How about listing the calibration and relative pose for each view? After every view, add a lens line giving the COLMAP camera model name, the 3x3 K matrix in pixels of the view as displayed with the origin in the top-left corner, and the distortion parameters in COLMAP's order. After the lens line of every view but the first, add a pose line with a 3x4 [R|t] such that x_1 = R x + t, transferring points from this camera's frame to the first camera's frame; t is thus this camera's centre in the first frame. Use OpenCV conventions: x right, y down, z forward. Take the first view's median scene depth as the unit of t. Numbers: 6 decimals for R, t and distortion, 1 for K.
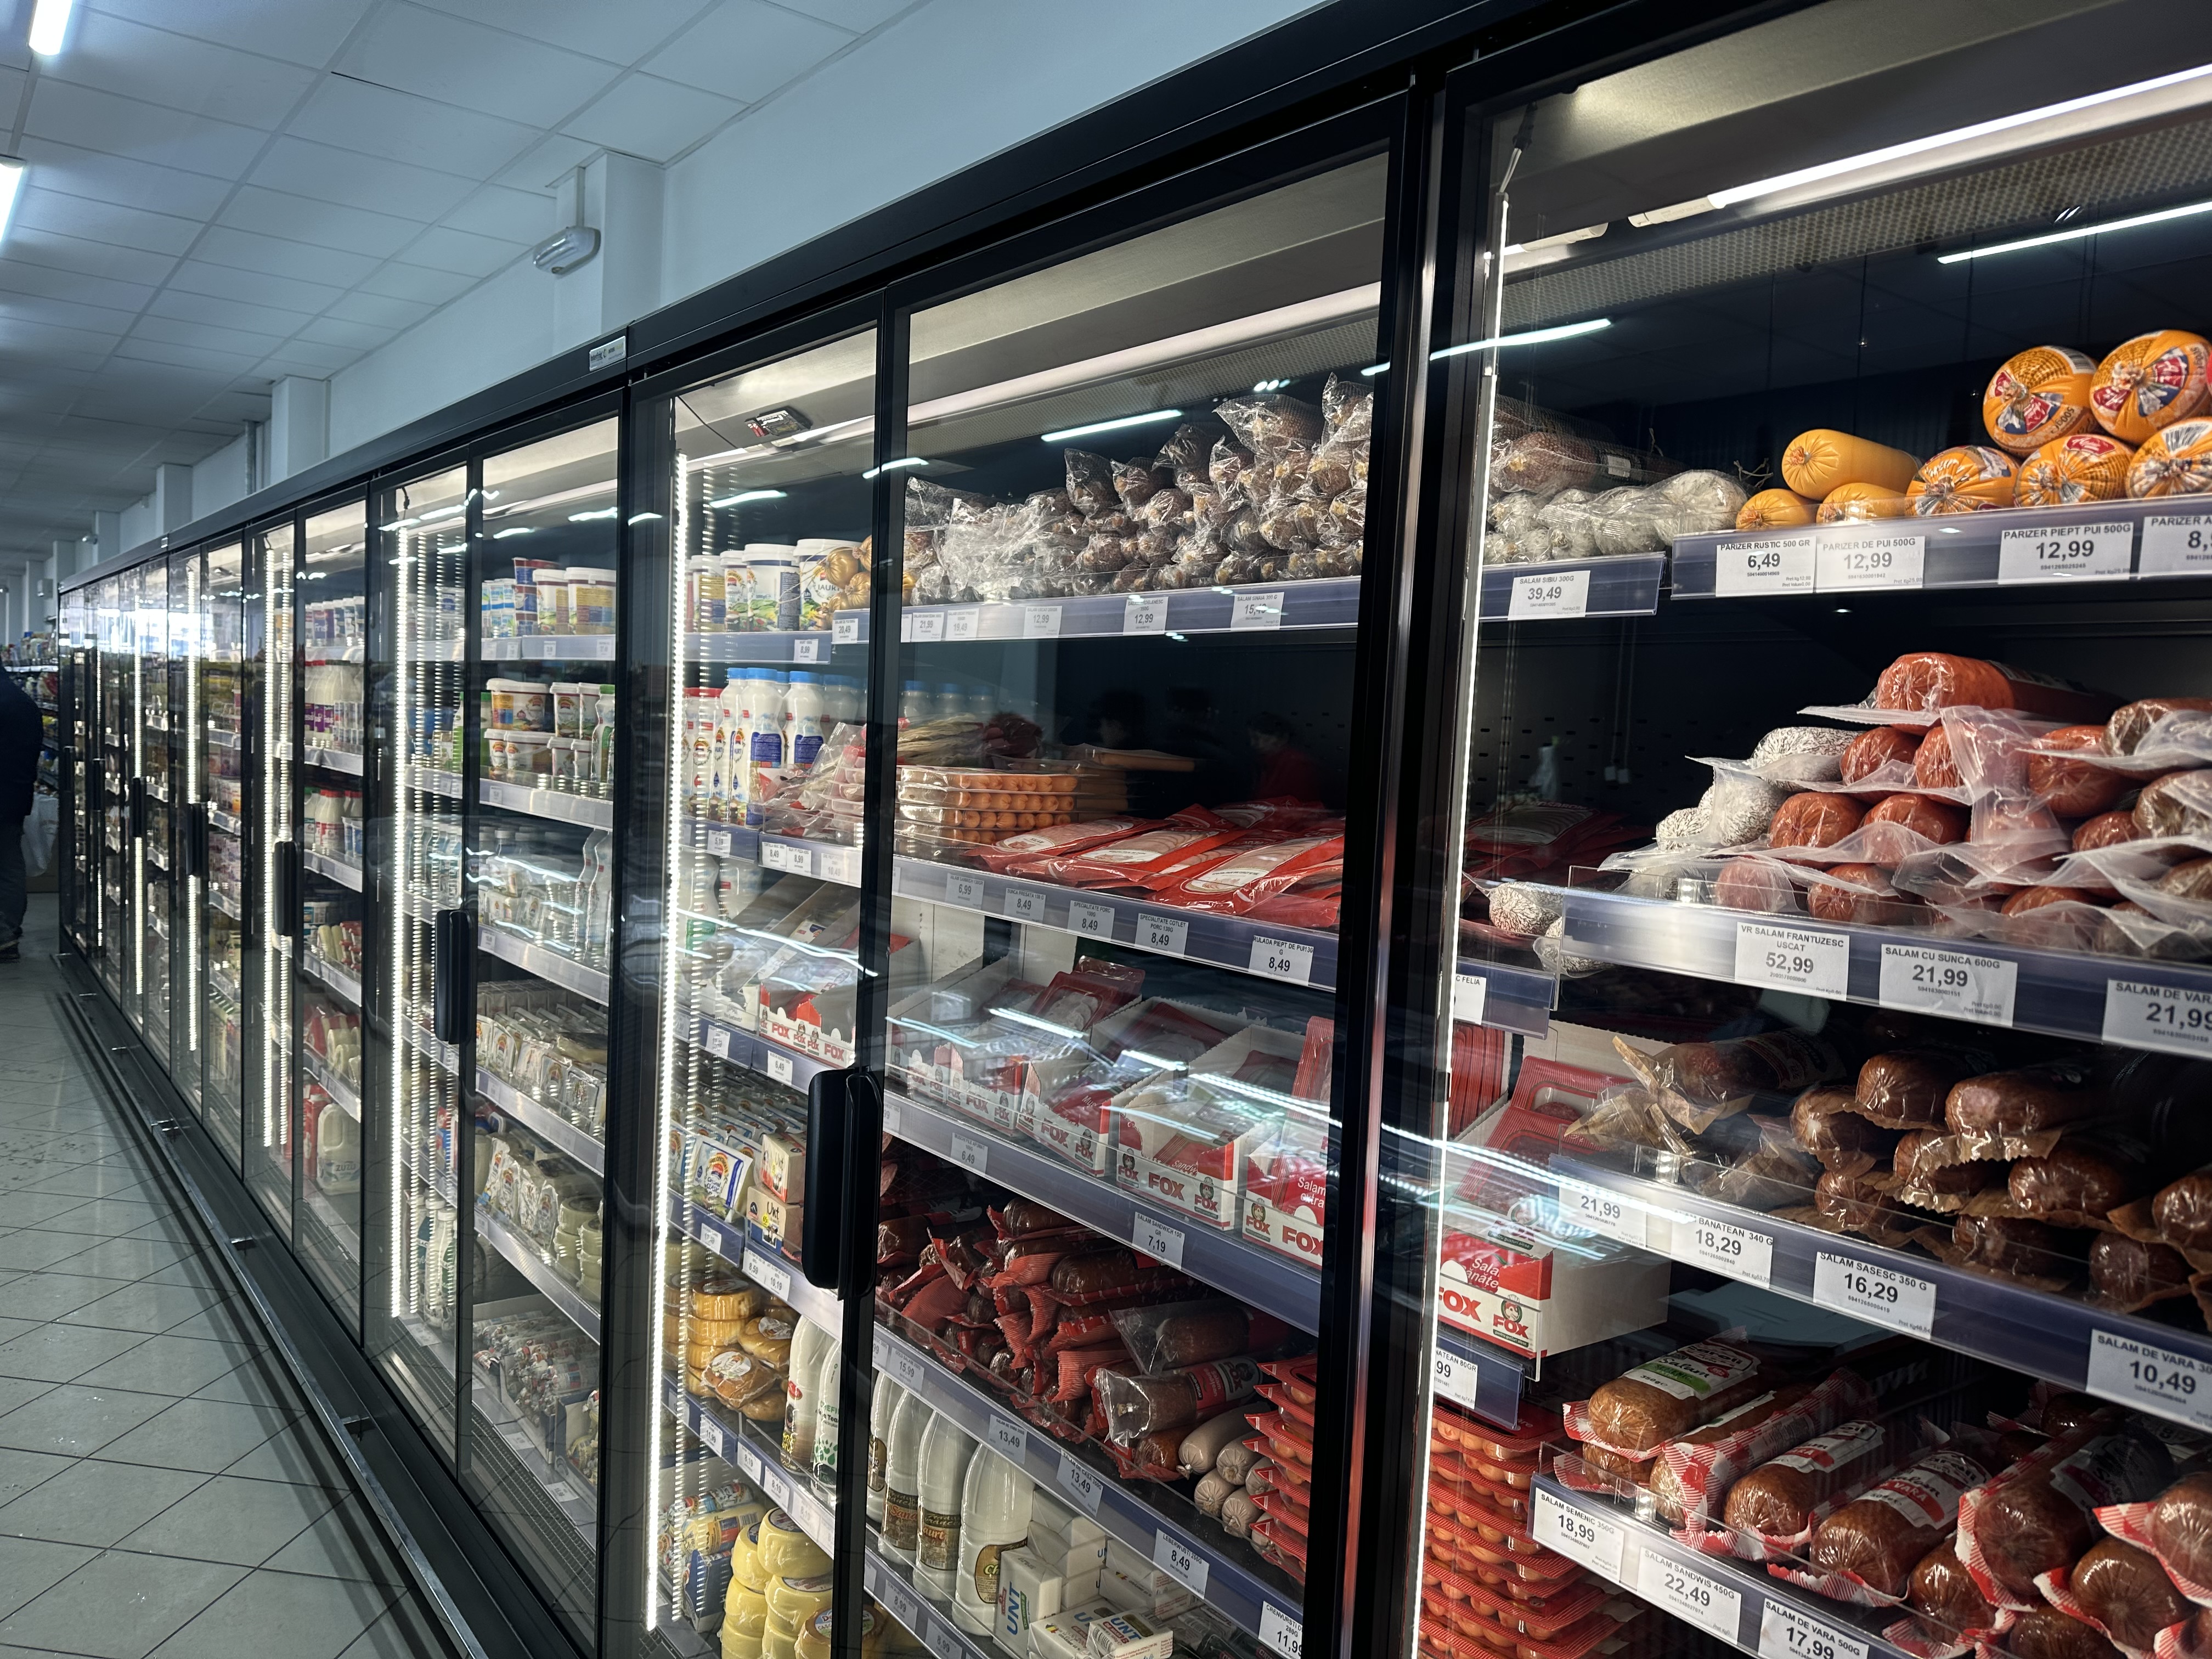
lens RADIAL K [[1542.7, 0, 1106.0], [0, 1542.7, 829.5], [0, 0, 1]] dist [0.038728, -0.055579]
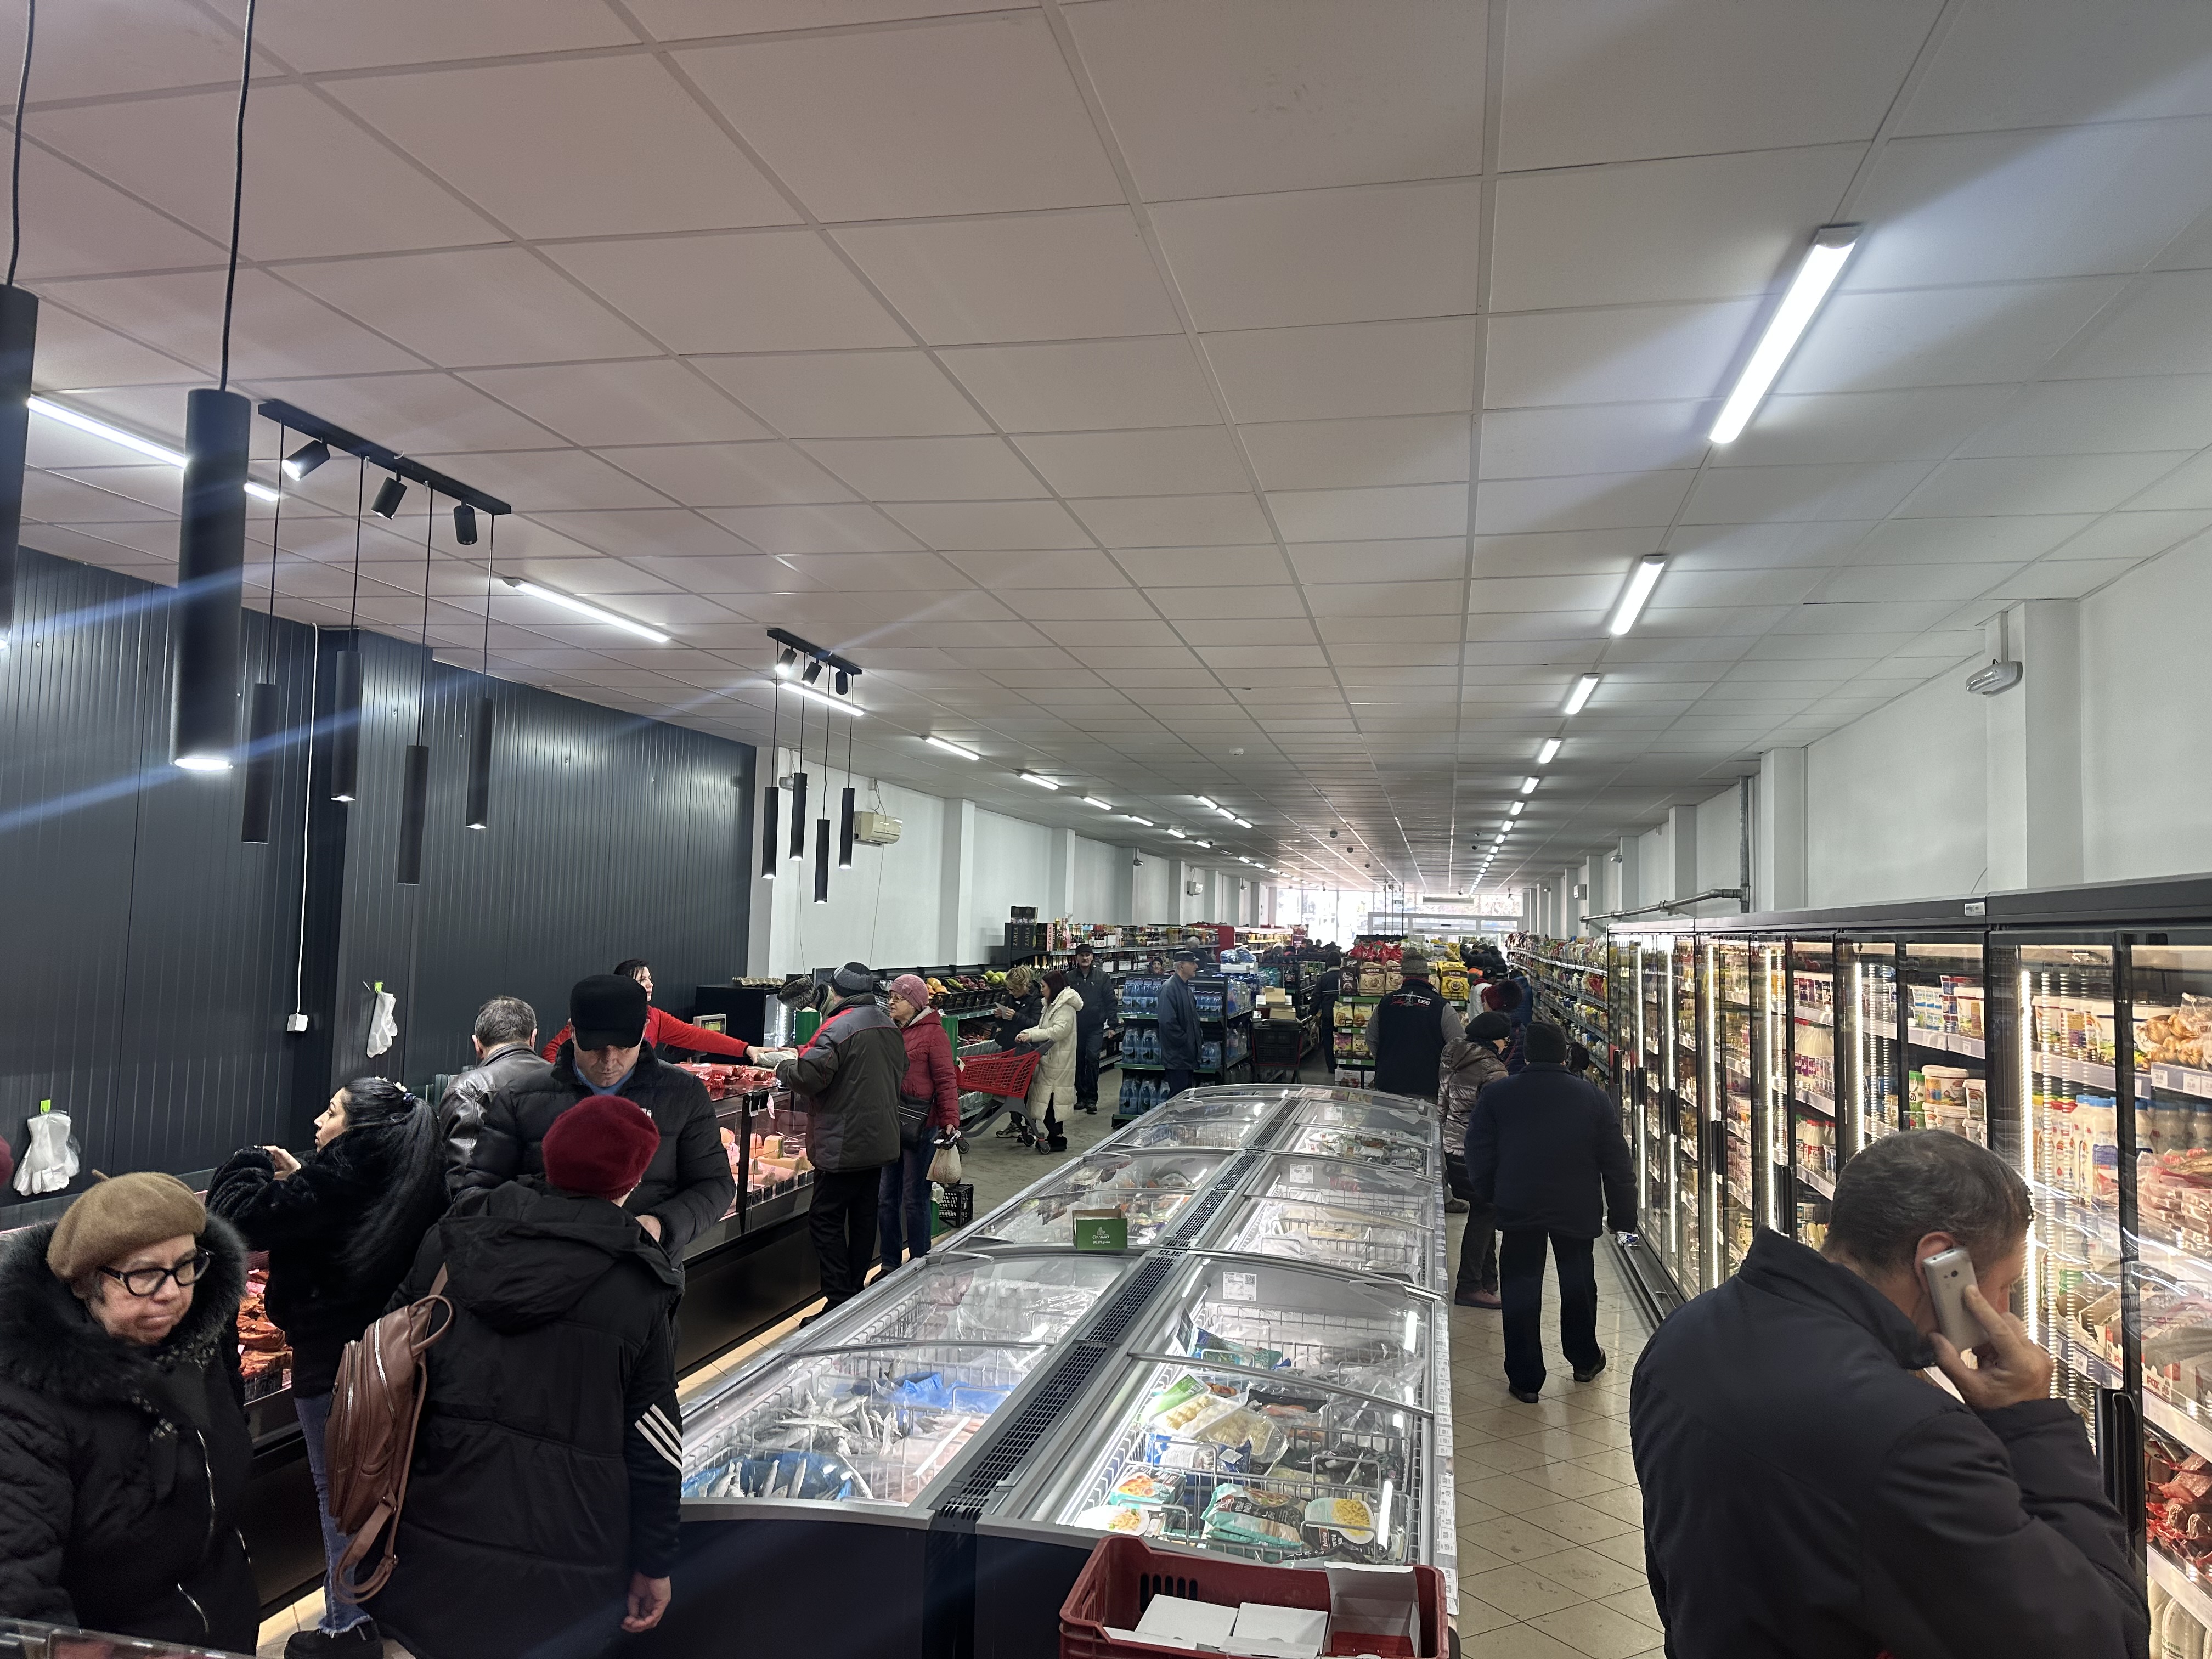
lens RADIAL K [[1542.7, 0, 1106.0], [0, 1542.7, 829.5], [0, 0, 1]] dist [0.038728, -0.055579]
pose [[0.630916, -0.085322, -0.771146, 0.160765], [-0.045022, 0.988234, -0.146176, -0.047188], [0.774544, 0.126943, 0.619651, -0.318677]]
